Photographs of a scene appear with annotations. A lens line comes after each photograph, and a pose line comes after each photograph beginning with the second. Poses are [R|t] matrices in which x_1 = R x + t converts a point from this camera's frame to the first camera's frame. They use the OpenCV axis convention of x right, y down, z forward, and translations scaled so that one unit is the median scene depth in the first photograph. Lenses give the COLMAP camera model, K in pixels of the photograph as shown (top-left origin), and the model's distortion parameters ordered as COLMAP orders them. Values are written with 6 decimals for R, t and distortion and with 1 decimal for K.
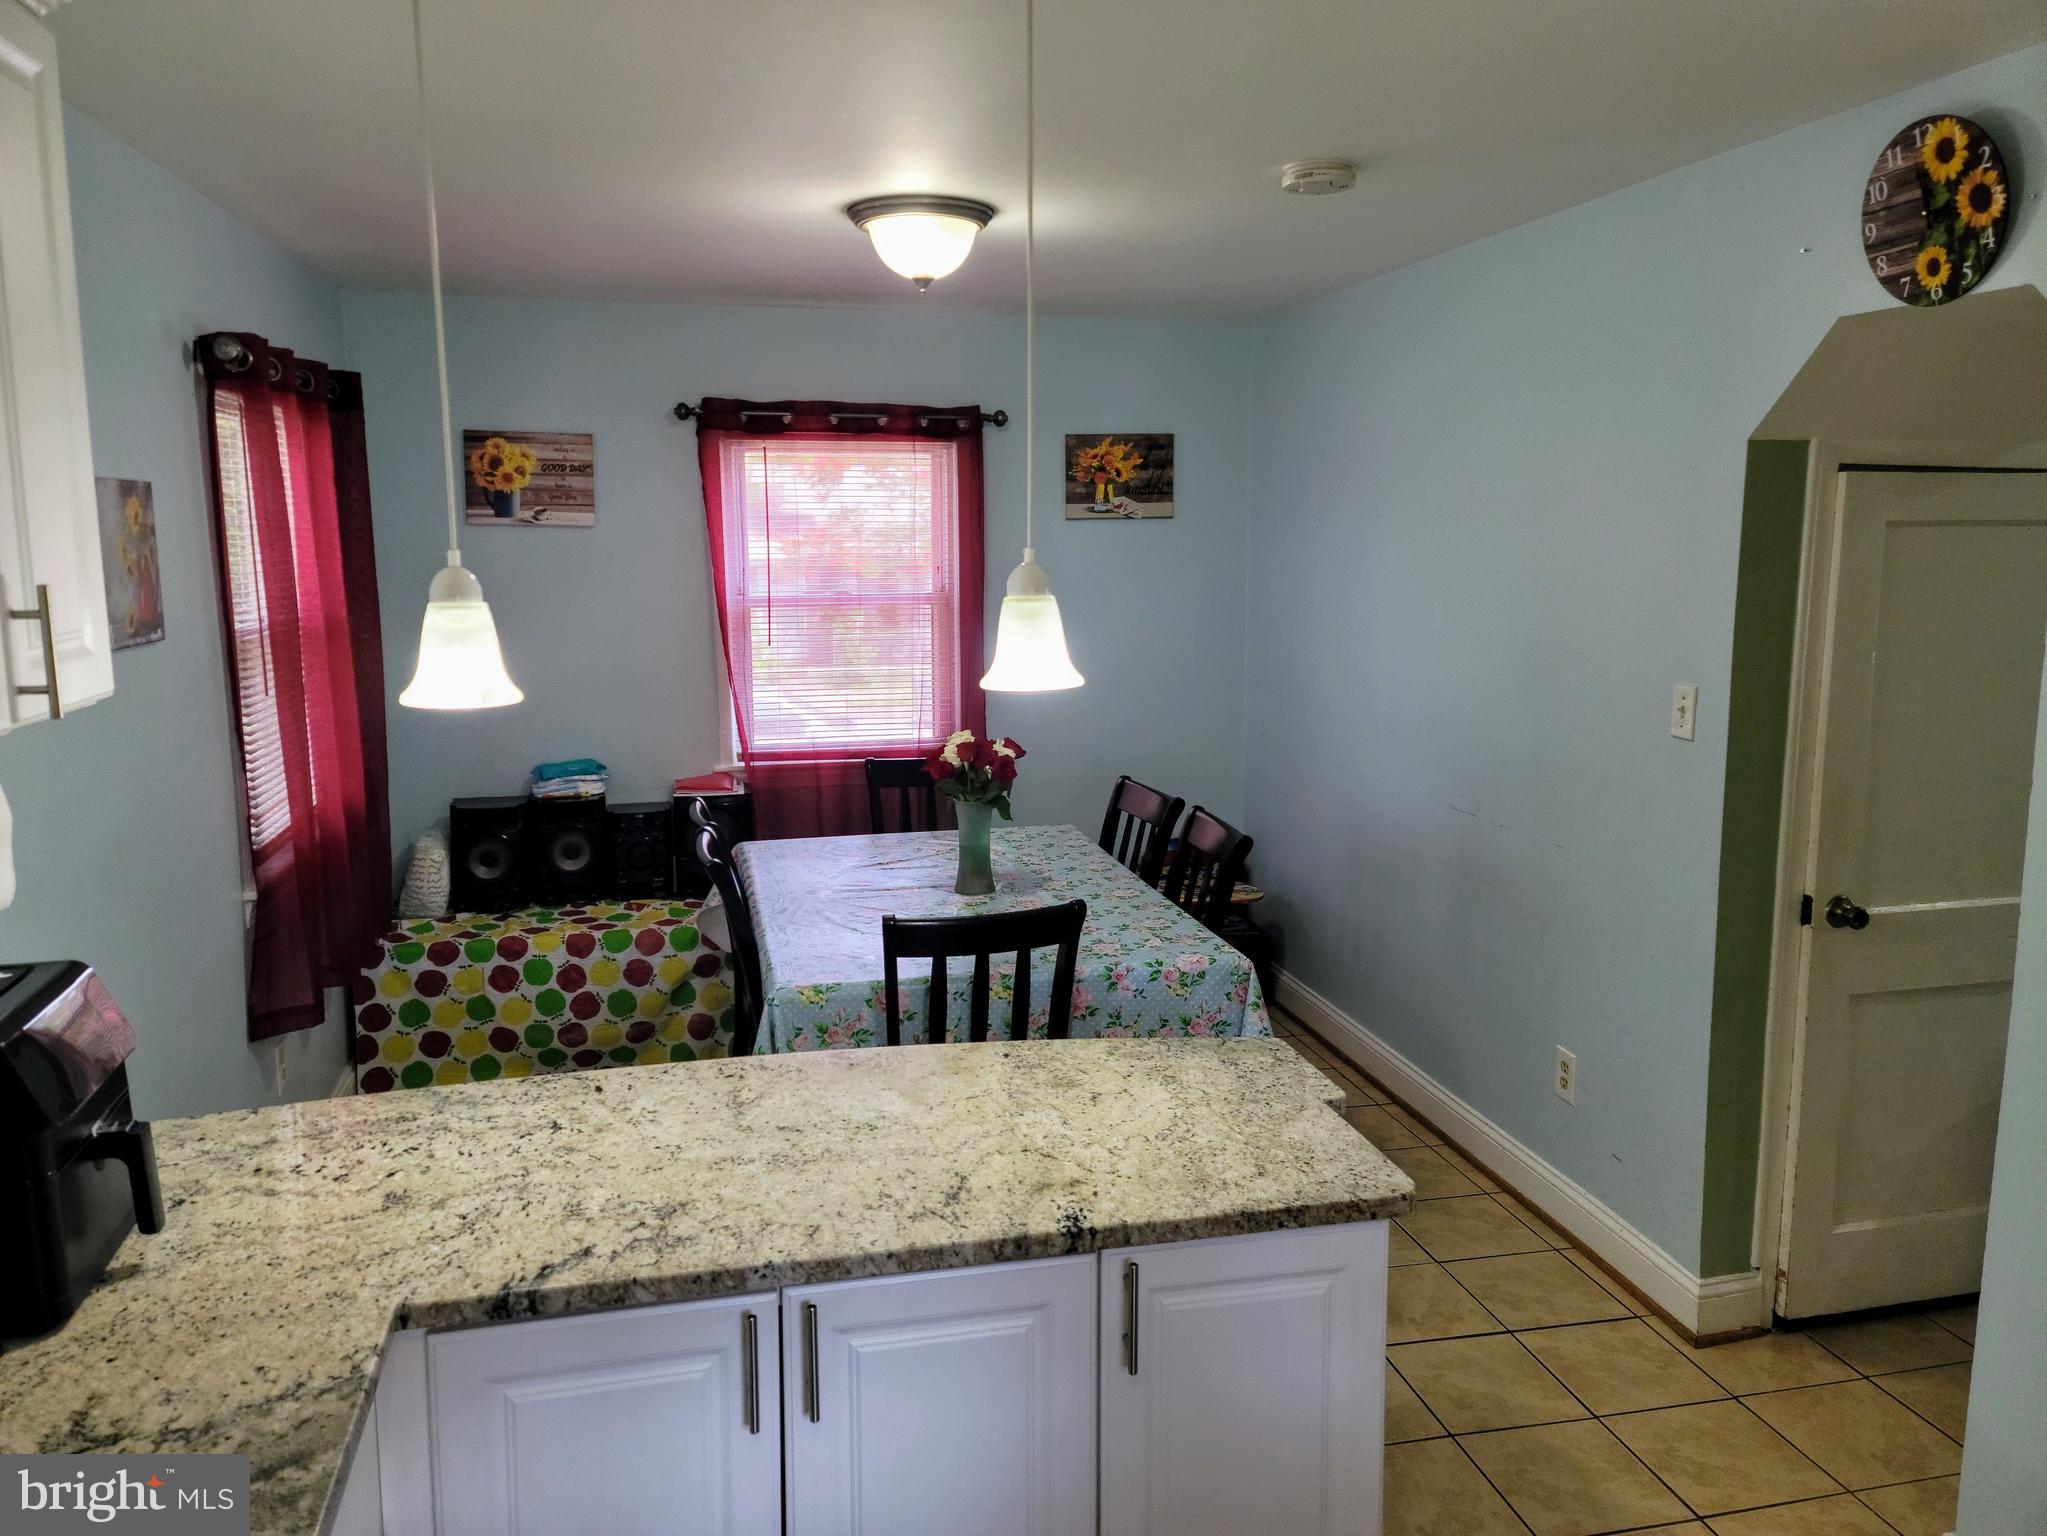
lens RADIAL K [[1497.5, 0, 1024.5], [0, 1497.5, 763.4], [0, 0, 1]] dist [0.089336, -0.084244]
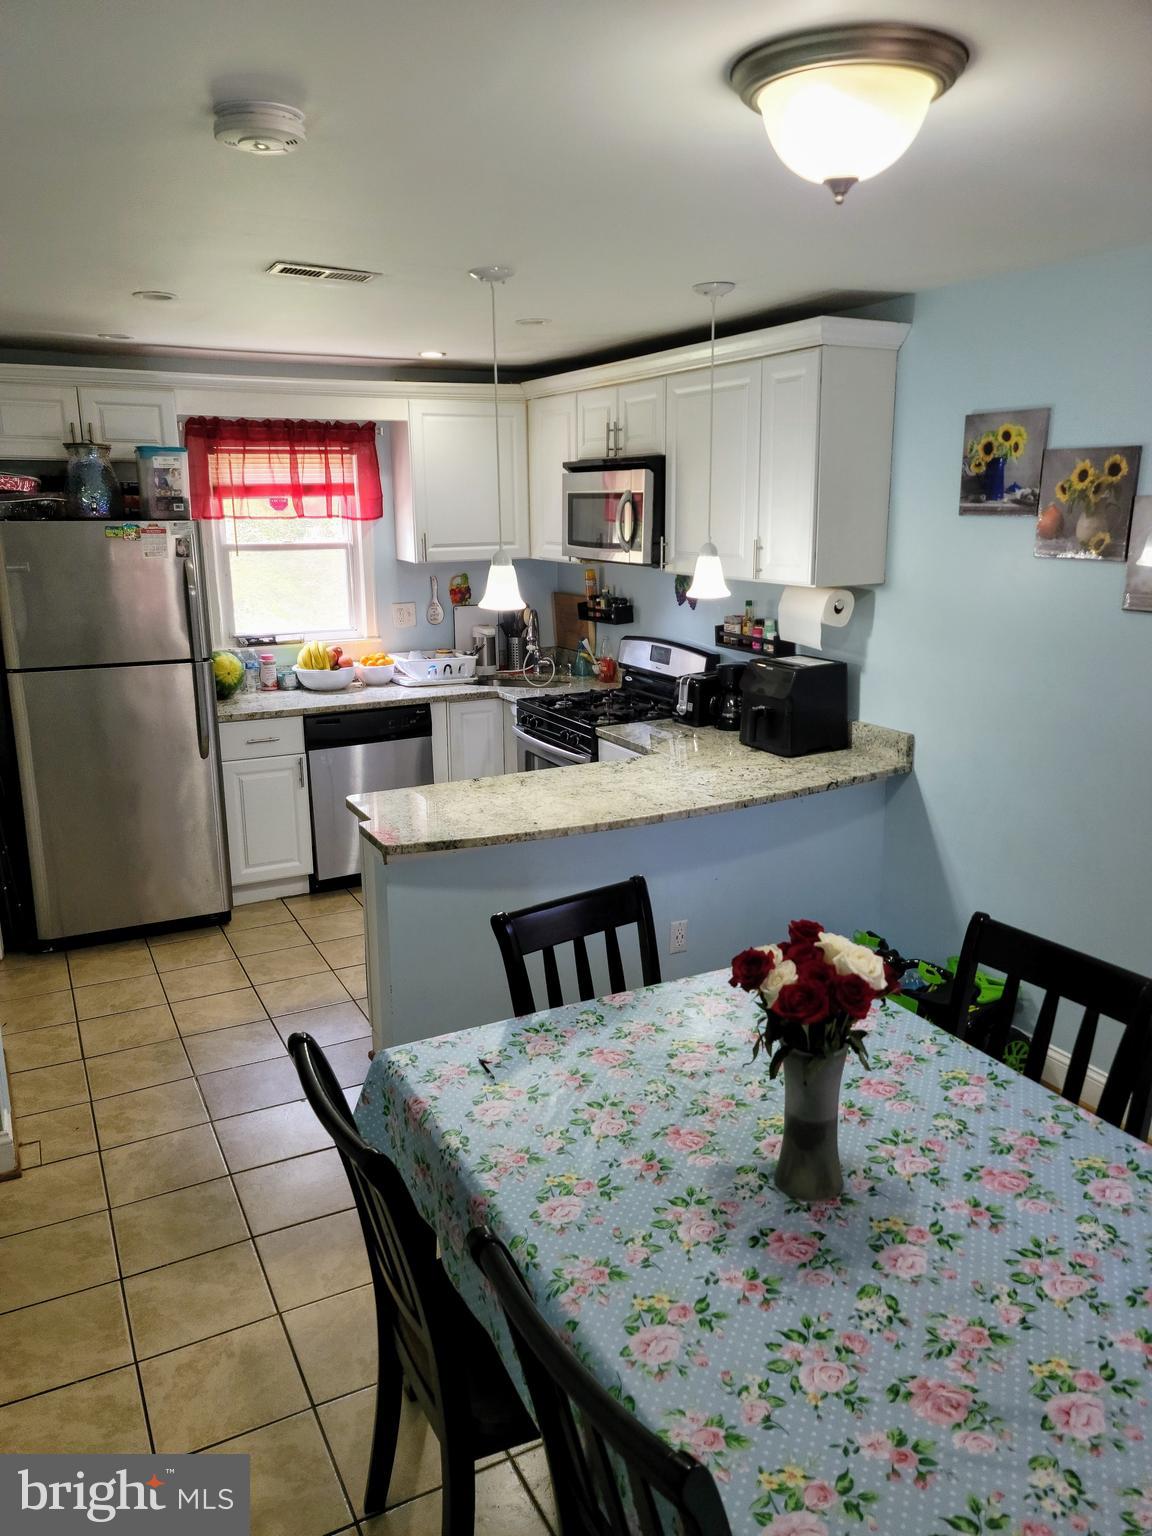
lens RADIAL K [[1123.7, 0, 574.8], [0, 1123.7, 760.2], [0, 0, 1]] dist [0.089336, -0.084244]
pose [[-0.970731, 0.067430, -0.230511, 0.272019], [-0.026001, 0.924632, 0.379972, -0.433186], [0.238759, 0.374844, -0.895816, 2.364299]]
